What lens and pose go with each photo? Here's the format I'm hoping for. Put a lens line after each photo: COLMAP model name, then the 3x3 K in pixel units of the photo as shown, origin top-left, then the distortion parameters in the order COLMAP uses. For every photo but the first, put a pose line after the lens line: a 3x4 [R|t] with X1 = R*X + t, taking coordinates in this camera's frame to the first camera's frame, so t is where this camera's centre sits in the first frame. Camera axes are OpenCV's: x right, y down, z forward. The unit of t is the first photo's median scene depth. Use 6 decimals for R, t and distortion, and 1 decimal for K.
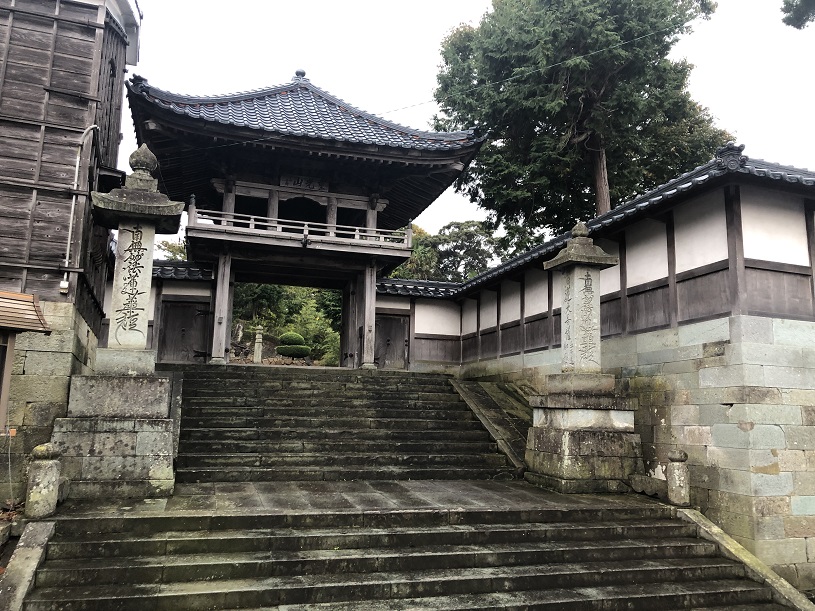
lens RADIAL K [[679.2, 0, 406.9], [0, 679.2, 303.0], [0, 0, 1]] dist [0.009026, 0.012437]
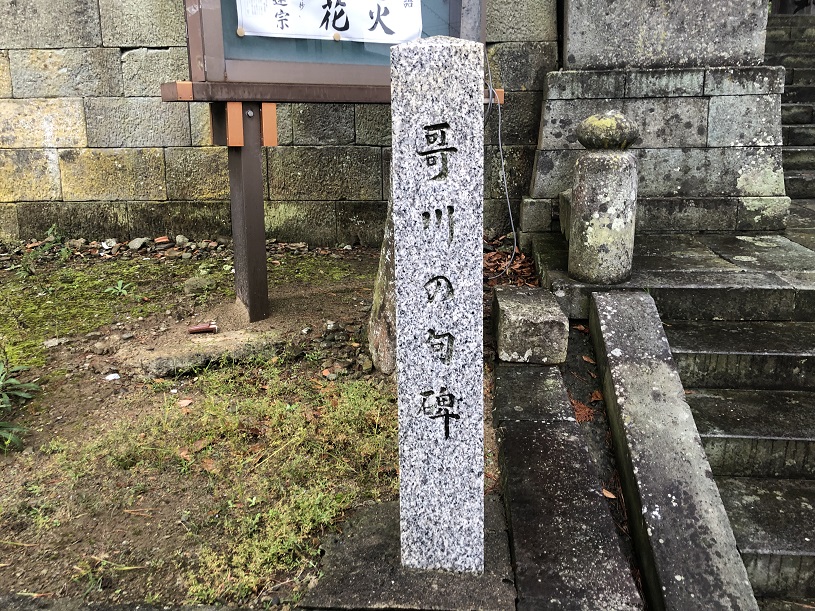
lens RADIAL K [[679.2, 0, 409.4], [0, 679.2, 304.5], [0, 0, 1]] dist [0.009026, 0.012437]
pose [[0.925902, 0.067557, -0.371673, -0.408809], [0.090502, 0.915558, 0.391872, 0.119670], [0.366762, -0.396472, 0.841603, 0.478878]]
